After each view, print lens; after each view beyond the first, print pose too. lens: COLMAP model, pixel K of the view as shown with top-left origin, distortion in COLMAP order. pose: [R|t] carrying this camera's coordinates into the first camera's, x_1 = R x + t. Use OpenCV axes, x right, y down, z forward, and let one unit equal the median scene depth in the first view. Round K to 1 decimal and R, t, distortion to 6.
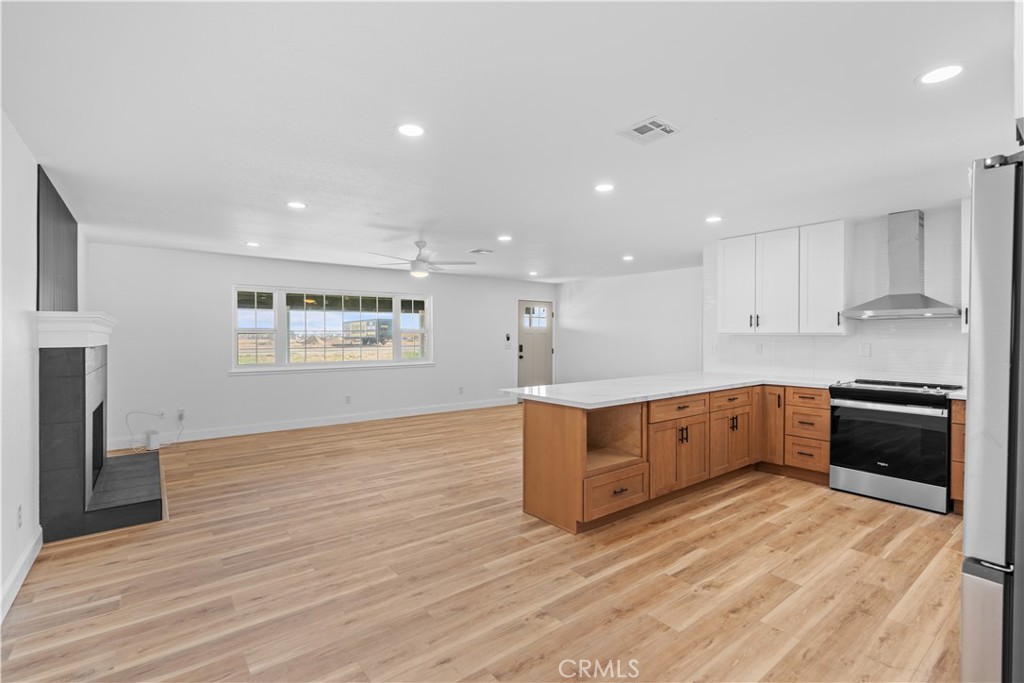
lens RADIAL K [[465.3, 0, 513.3], [0, 465.3, 336.7], [0, 0, 1]] dist [-0.003991, 0.001922]
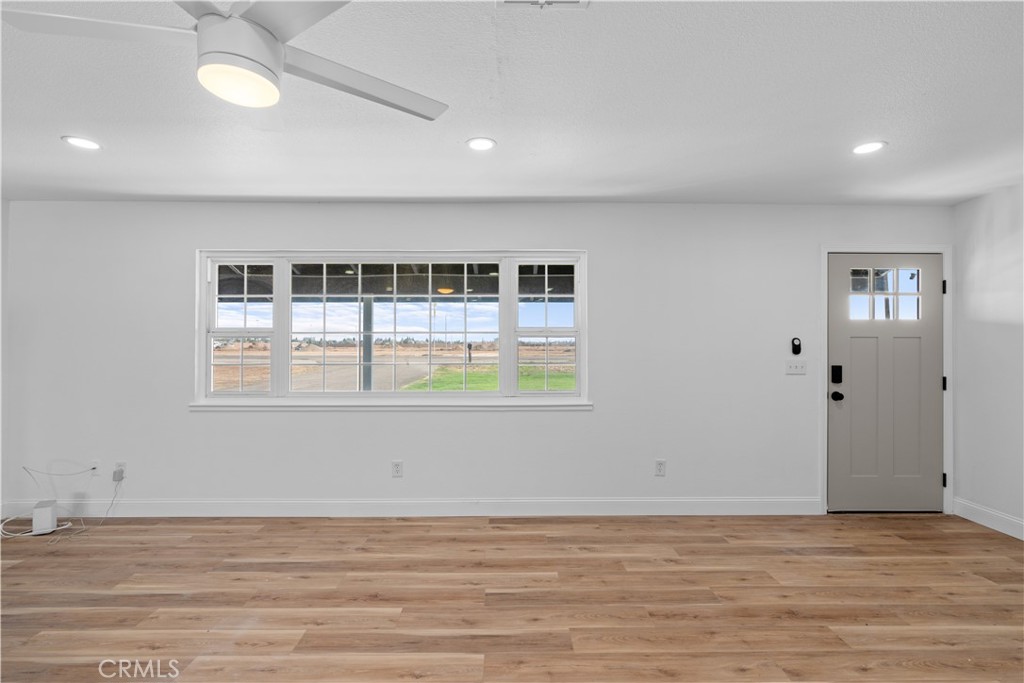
lens RADIAL K [[477.4, 0, 512.8], [0, 477.4, 328.0], [0, 0, 1]] dist [-0.001975, -0.000082]
pose [[0.794033, -0.002767, -0.607868, 0.112569], [-0.002131, 0.999971, -0.007335, -0.027745], [0.607871, 0.007120, 0.794004, 1.291418]]
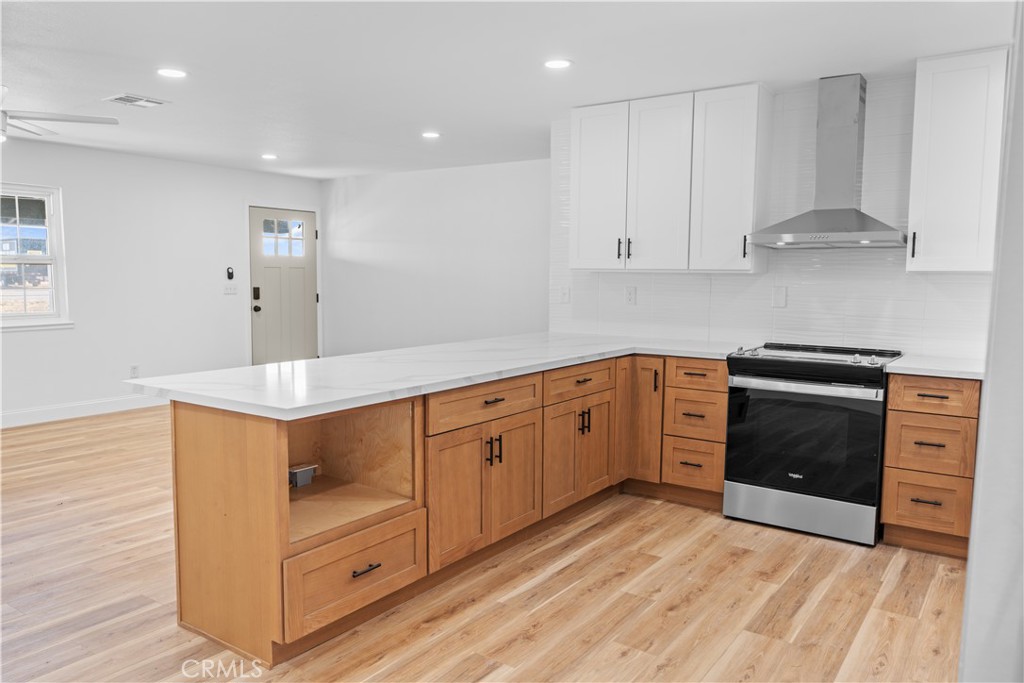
lens RADIAL K [[733.0, 0, 511.0], [0, 733.0, 335.8], [0, 0, 1]] dist [0.004118, -0.003434]
pose [[0.957089, -0.016683, 0.289313, 0.135379], [-0.007487, 0.996585, 0.082235, 0.002127], [-0.289697, -0.080873, 0.953696, 0.171363]]
